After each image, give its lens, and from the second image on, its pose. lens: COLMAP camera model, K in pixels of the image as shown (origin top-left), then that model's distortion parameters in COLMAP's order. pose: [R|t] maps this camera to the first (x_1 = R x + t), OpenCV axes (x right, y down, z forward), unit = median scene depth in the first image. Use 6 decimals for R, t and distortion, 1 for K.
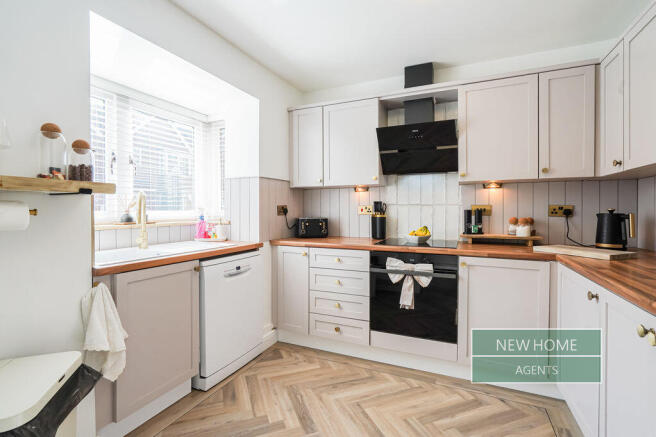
lens RADIAL K [[299.3, 0, 329.5], [0, 299.3, 215.0], [0, 0, 1]] dist [0.000889, 0.000108]
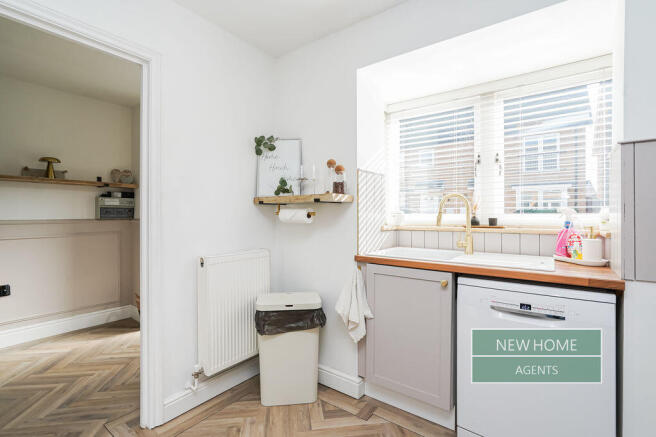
lens RADIAL K [[299.3, 0, 329.2], [0, 299.3, 216.0], [0, 0, 1]] dist [0.000889, 0.000108]
pose [[-0.230182, -0.000834, -0.973147, 0.349138], [-0.019063, 0.999812, 0.003652, -0.001215], [0.972961, 0.019392, -0.230155, 0.721855]]
